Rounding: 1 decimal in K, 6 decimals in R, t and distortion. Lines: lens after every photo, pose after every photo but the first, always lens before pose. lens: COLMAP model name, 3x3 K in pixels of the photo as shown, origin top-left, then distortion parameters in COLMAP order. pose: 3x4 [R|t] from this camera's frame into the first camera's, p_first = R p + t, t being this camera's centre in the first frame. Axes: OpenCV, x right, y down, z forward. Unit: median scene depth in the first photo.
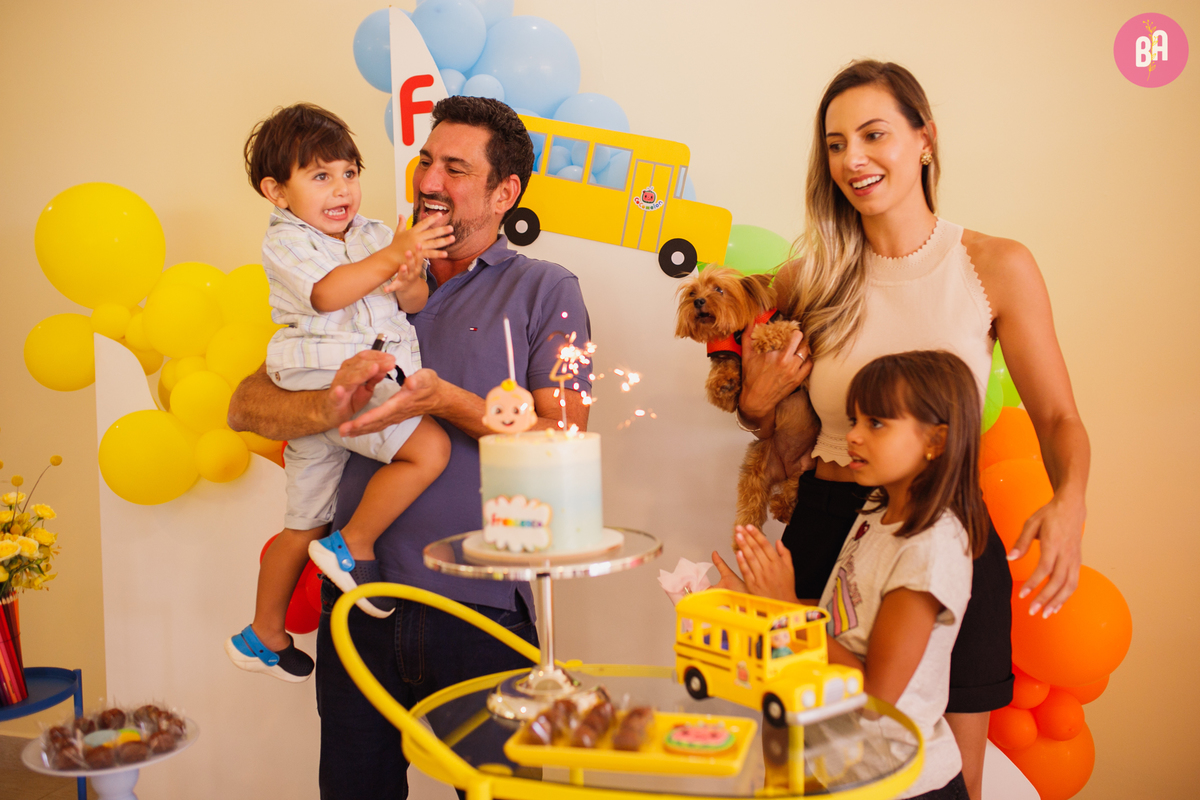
lens RADIAL K [[1176.0, 0, 600.0], [0, 1176.0, 400.0], [0, 0, 1]] dist [-0.012687, -0.018556]
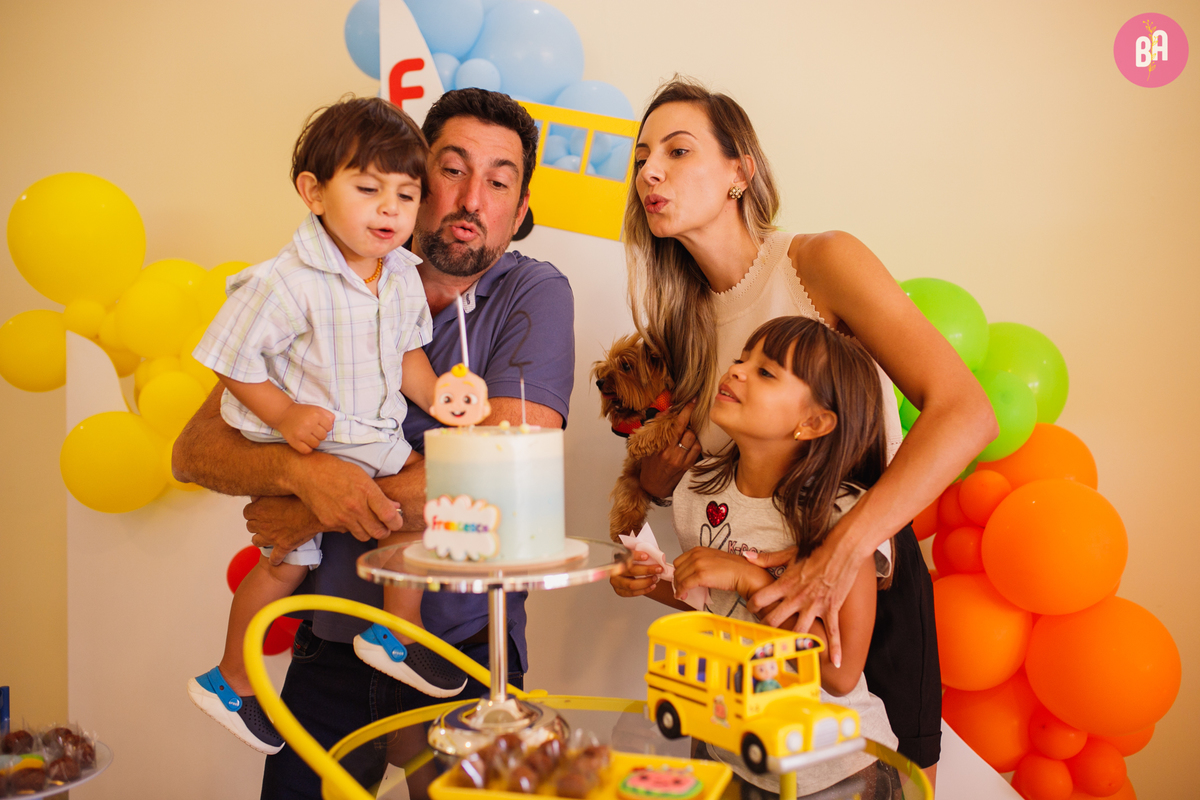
lens RADIAL K [[1176.0, 0, 600.0], [0, 1176.0, 400.0], [0, 0, 1]] dist [-0.012687, -0.018556]
pose [[0.999257, 0.017880, -0.034148, 0.057867], [-0.018904, 0.999374, -0.029889, 0.034142], [0.033592, 0.030513, 0.998970, 0.133120]]
